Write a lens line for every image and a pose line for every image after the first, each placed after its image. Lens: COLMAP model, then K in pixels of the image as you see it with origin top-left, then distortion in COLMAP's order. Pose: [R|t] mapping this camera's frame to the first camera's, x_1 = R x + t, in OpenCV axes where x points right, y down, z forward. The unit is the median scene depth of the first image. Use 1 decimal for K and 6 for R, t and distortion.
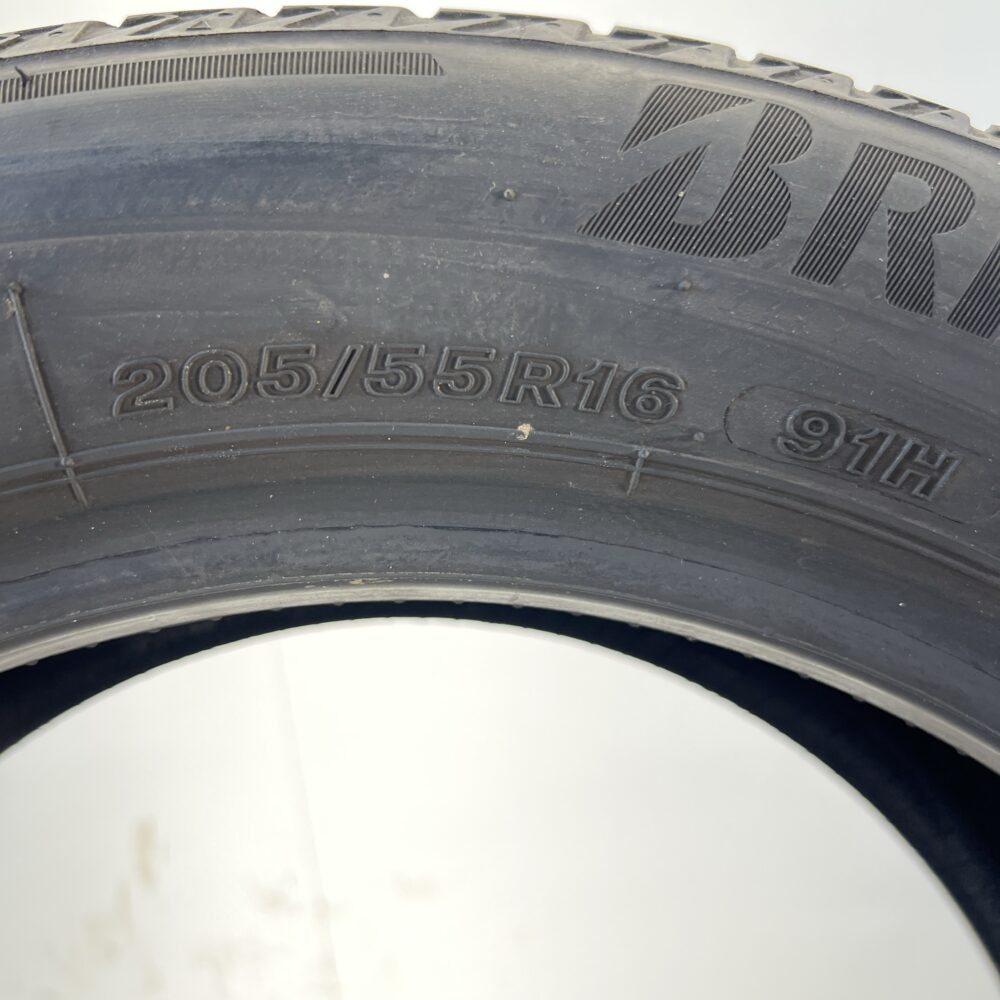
lens RADIAL K [[1028.3, 0, 499.0], [0, 1028.3, 500.0], [0, 0, 1]] dist [-0.005266, 0.000000]
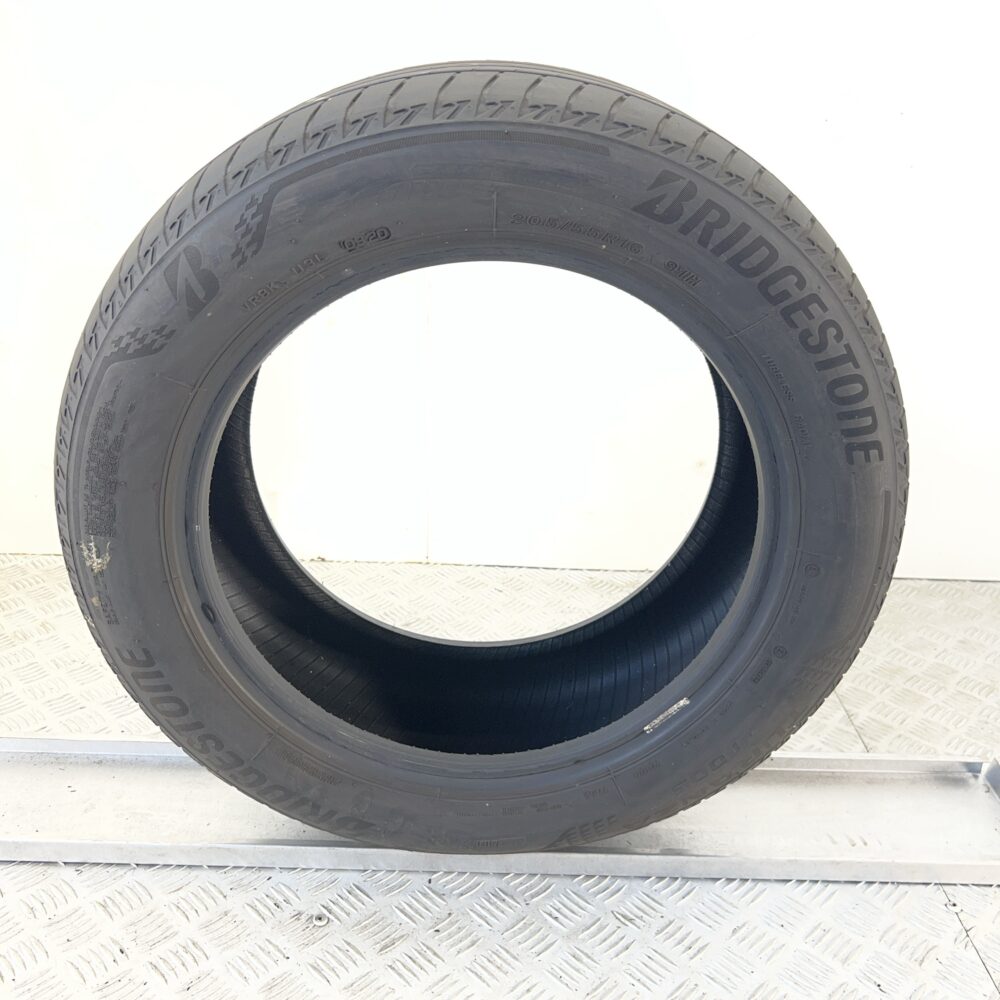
lens RADIAL K [[1028.3, 0, 503.1], [0, 1028.3, 496.2], [0, 0, 1]] dist [-0.005266, 0.000000]
pose [[0.970454, 0.230330, 0.071875, -0.438364], [-0.231787, 0.807182, 0.542893, -1.425927], [0.067028, -0.543512, 0.836721, -3.044781]]
